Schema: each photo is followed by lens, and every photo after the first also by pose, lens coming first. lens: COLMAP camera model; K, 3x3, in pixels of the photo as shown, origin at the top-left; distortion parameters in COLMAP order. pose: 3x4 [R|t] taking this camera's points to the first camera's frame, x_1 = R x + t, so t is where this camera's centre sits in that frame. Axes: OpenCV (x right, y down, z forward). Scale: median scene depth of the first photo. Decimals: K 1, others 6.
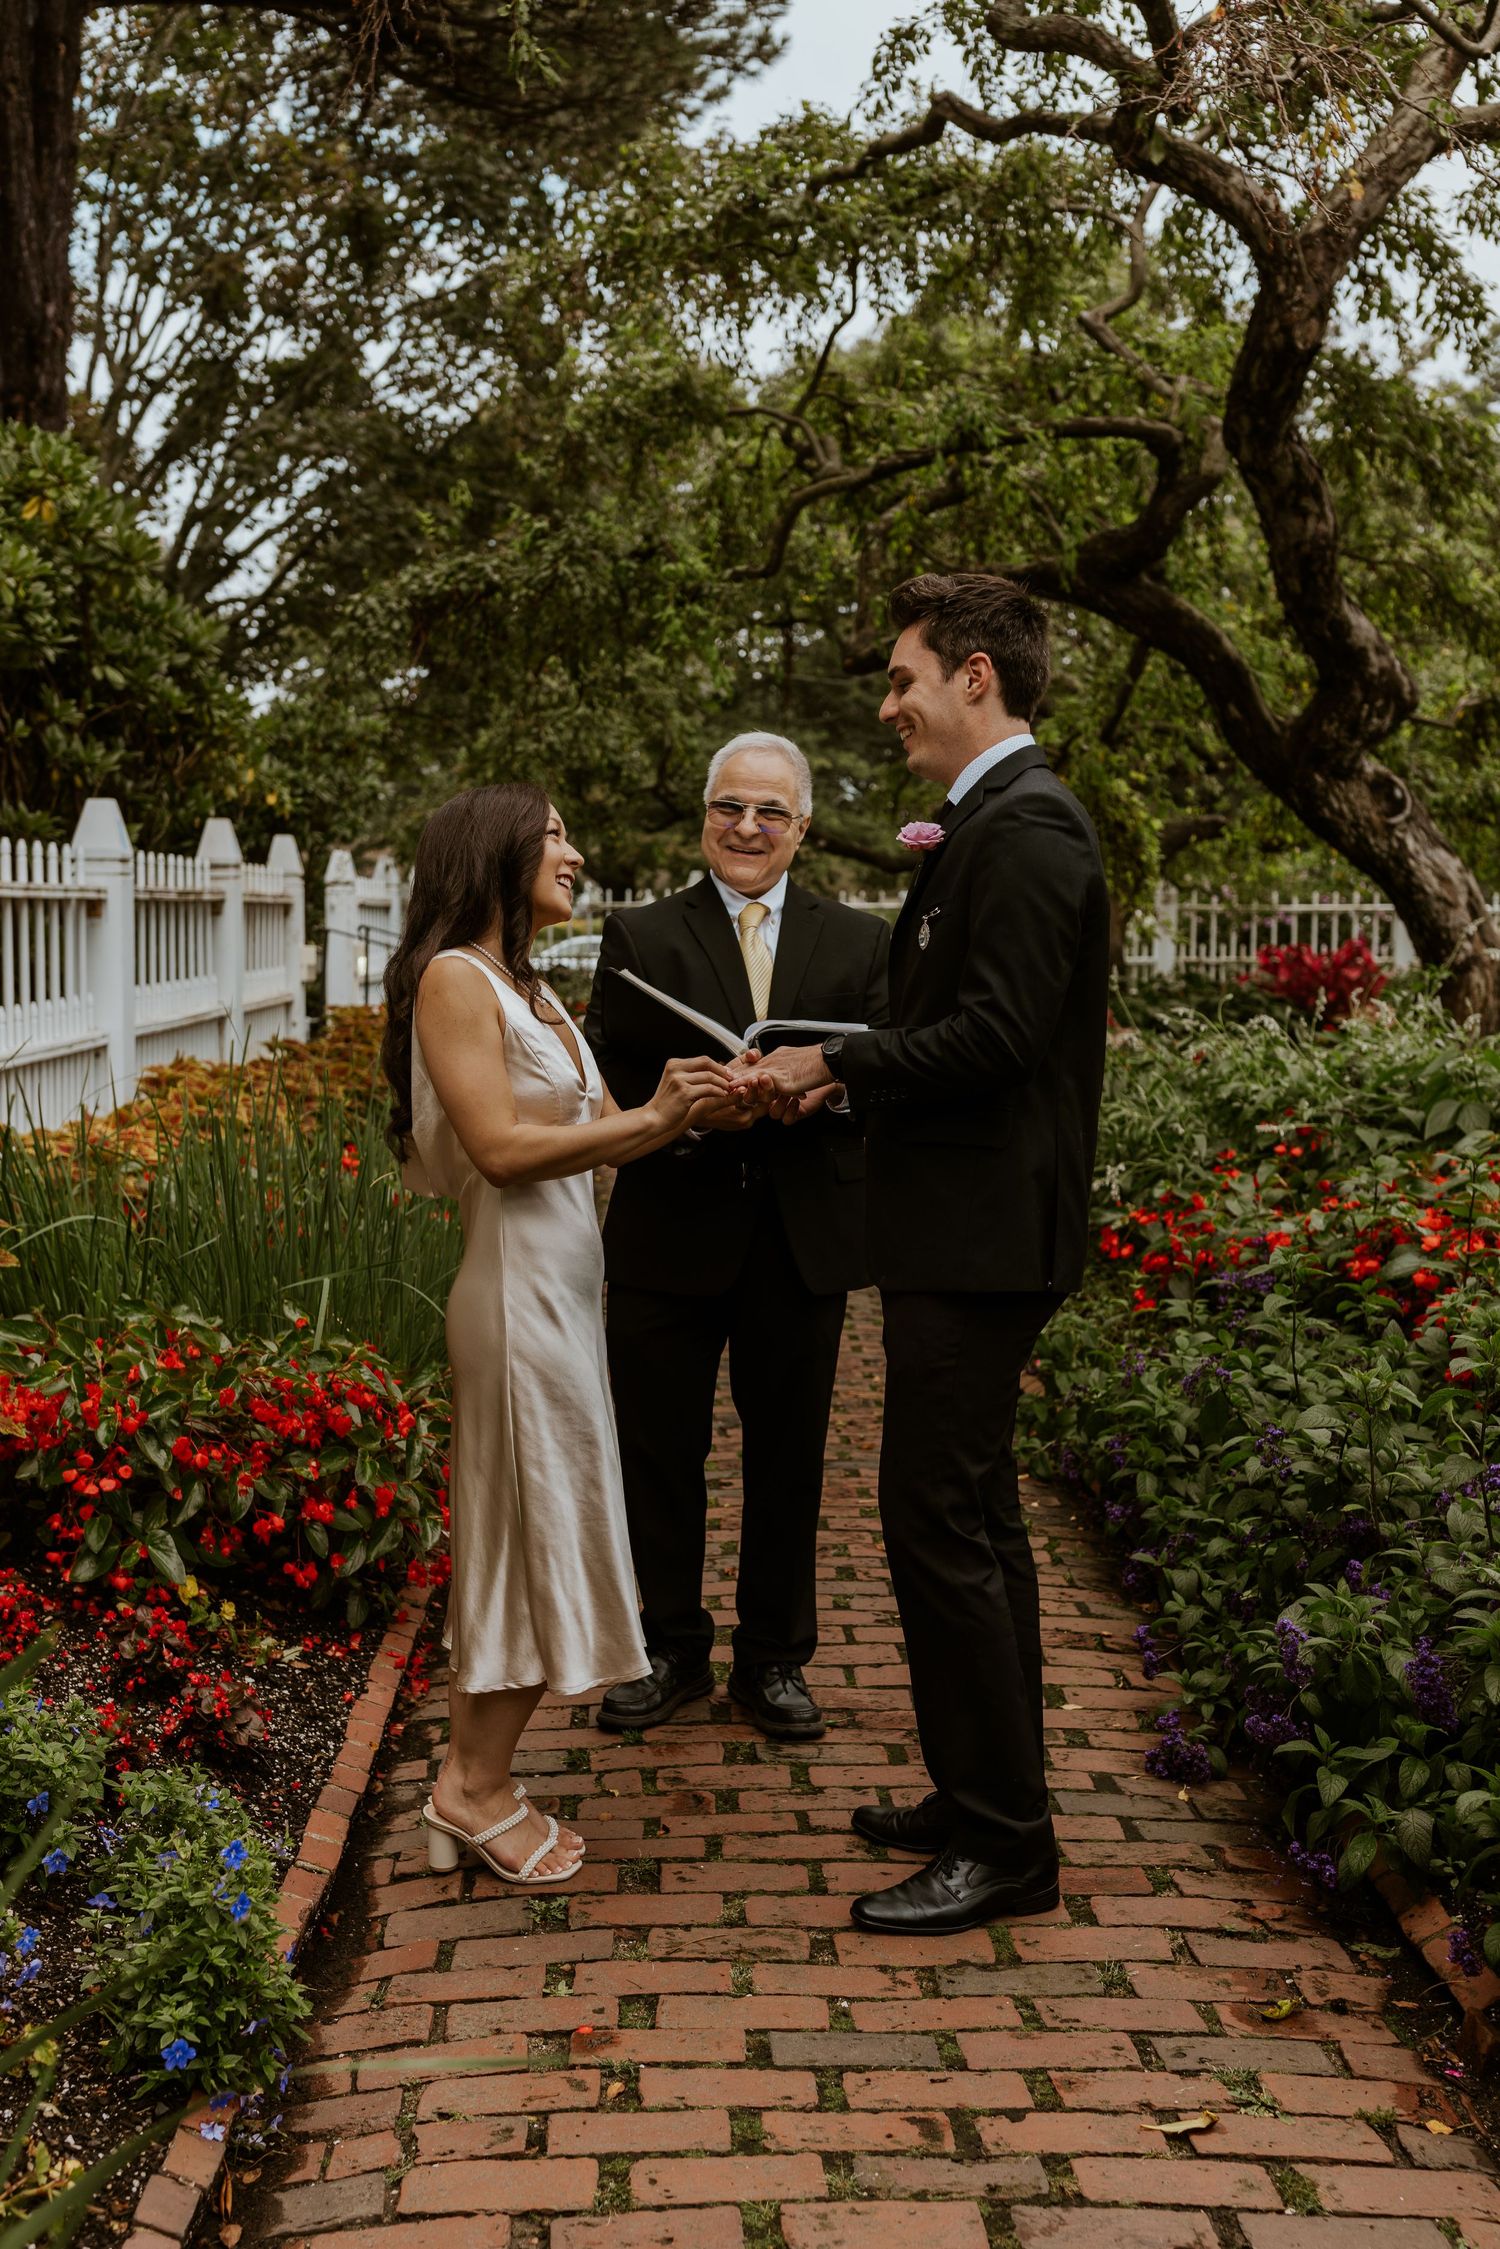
lens RADIAL K [[2270.0, 0, 555.7], [0, 2270.0, 1205.3], [0, 0, 1]] dist [-0.003490, 0.019846]
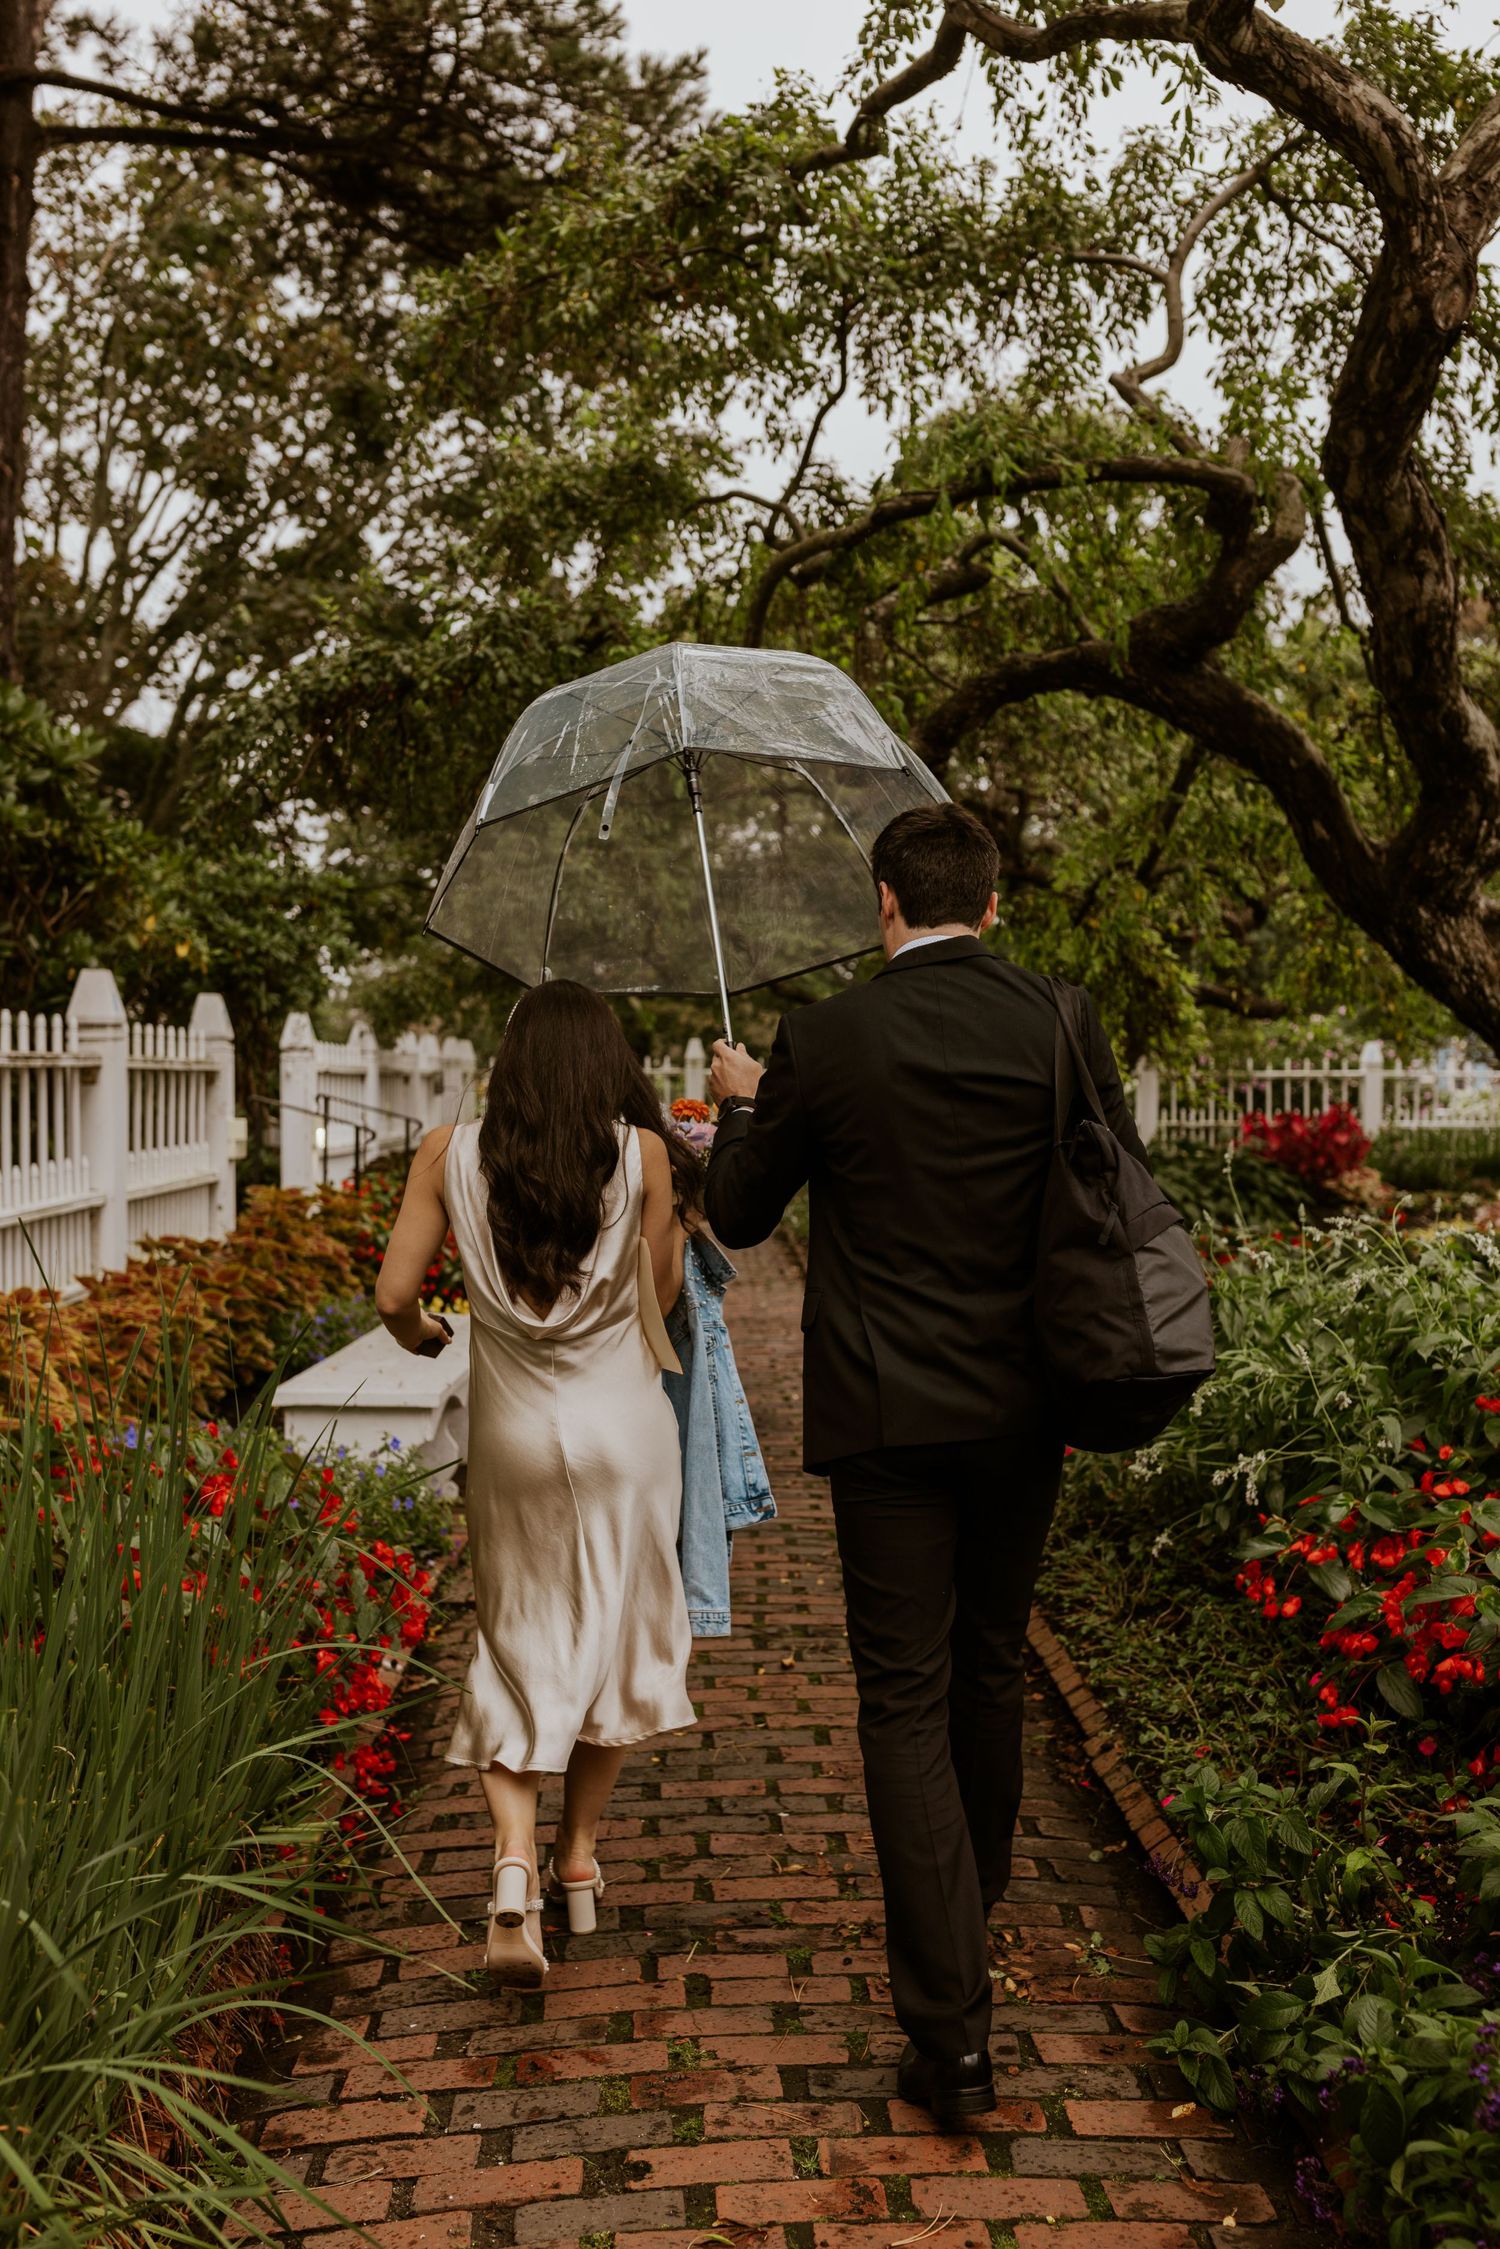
lens RADIAL K [[2219.8, 0, 750.0], [0, 2219.8, 1124.2], [0, 0, 1]] dist [0.003324, -0.000738]
pose [[0.996514, -0.003714, 0.083347, 0.012441], [0.012697, 0.994123, -0.107507, -0.013012], [-0.082458, 0.108190, 0.990705, 0.099555]]
